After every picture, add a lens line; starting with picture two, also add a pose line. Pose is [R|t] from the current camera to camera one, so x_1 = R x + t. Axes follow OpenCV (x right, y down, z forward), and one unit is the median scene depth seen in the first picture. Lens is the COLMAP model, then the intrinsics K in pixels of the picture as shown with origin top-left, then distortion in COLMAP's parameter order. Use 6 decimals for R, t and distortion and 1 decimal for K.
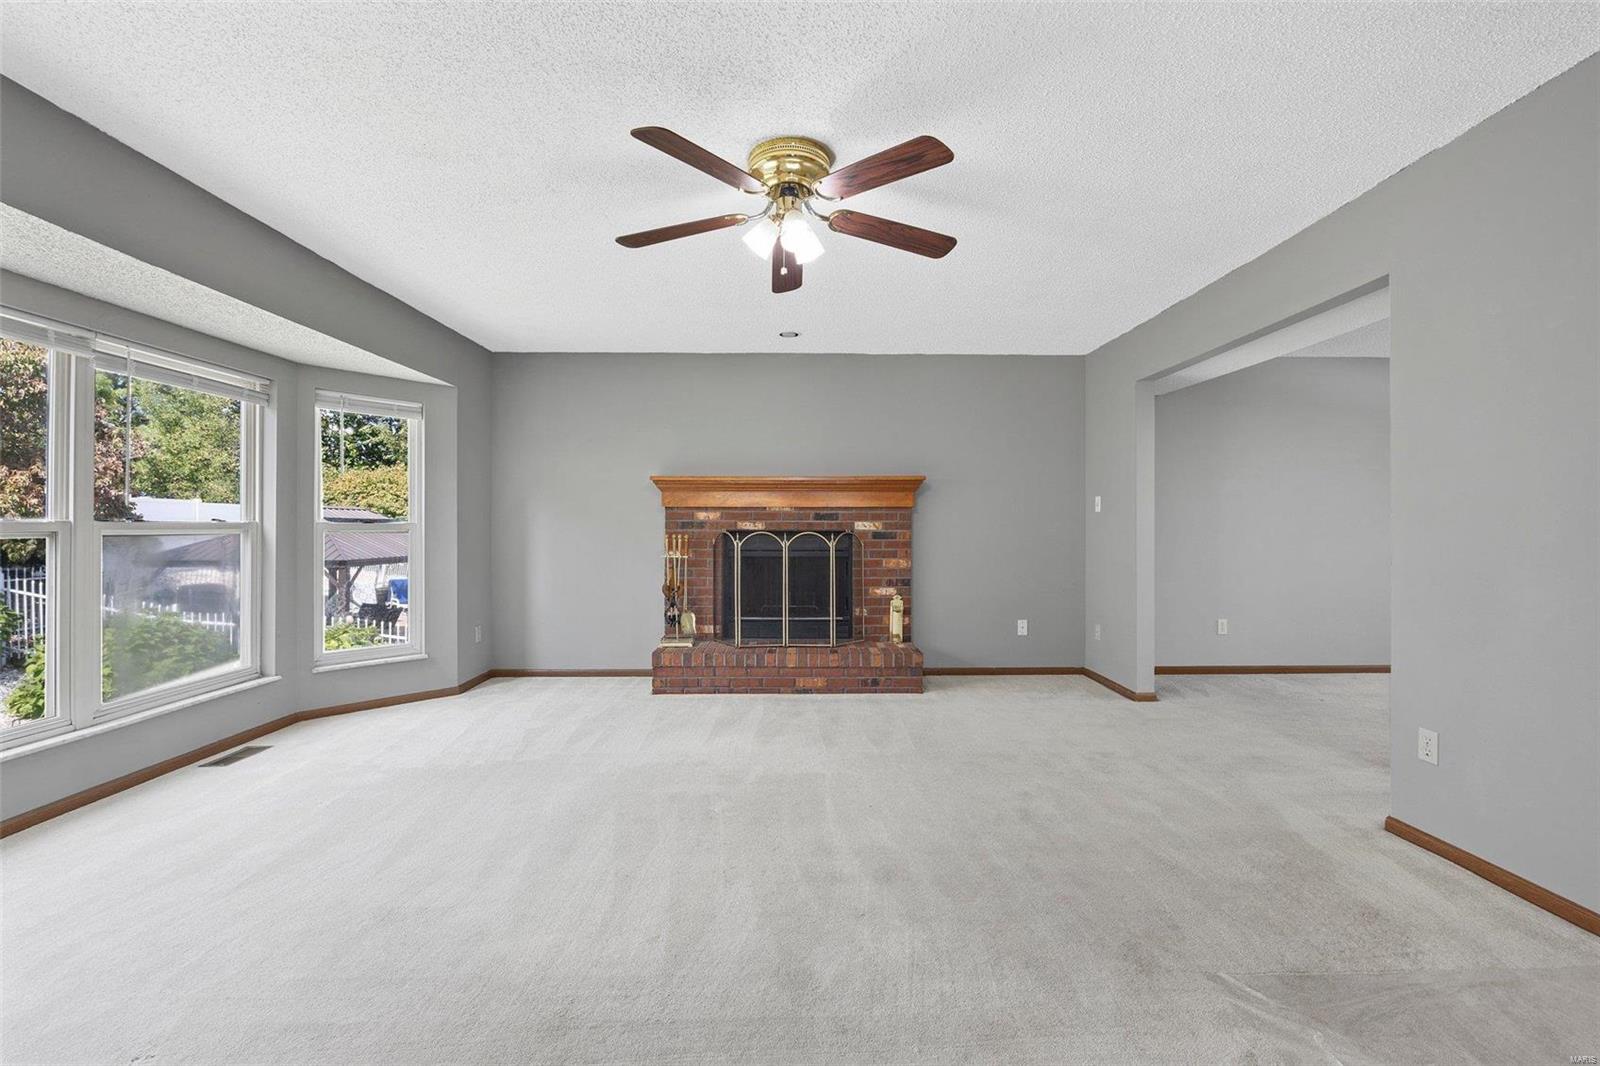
lens RADIAL K [[650.6, 0, 799.7], [0, 650.6, 525.8], [0, 0, 1]] dist [-0.013093, -0.000132]
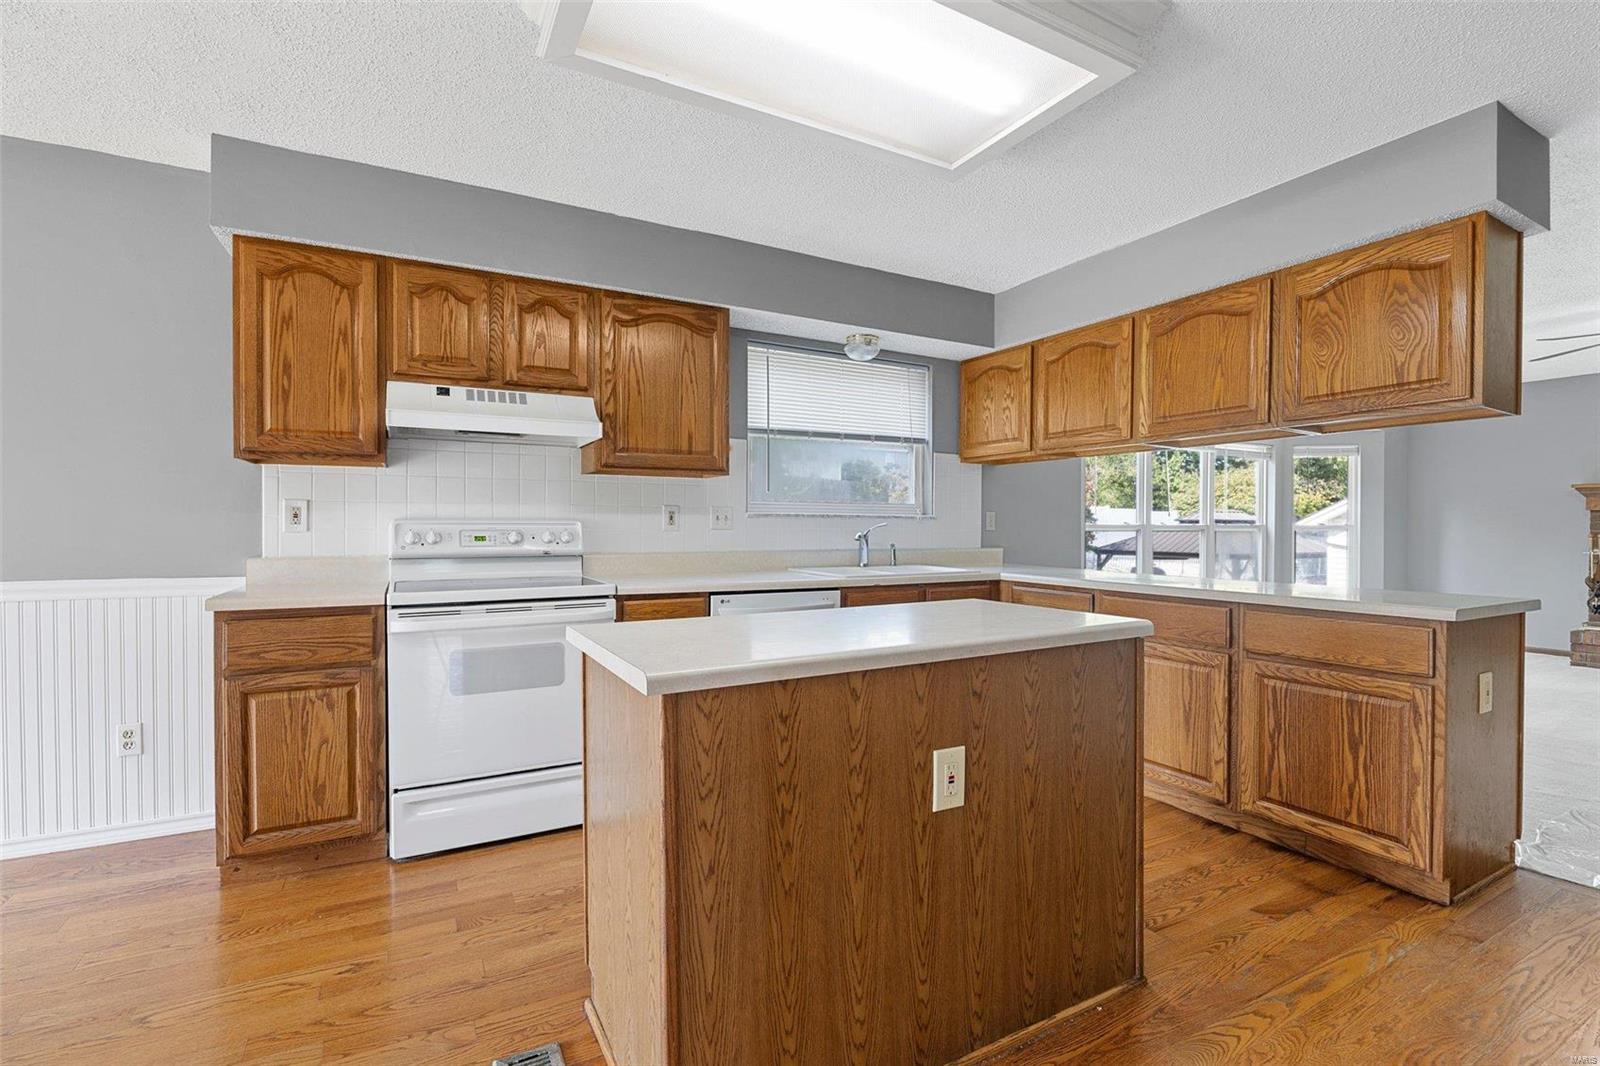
lens RADIAL K [[727.1, 0, 799.3], [0, 727.1, 529.0], [0, 0, 1]] dist [0.001300, 0.000065]
pose [[0.471746, 0.007717, -0.881701, 0.272901], [-0.004166, 0.999970, 0.006523, 0.000972], [0.881725, 0.000596, 0.471764, -0.854916]]
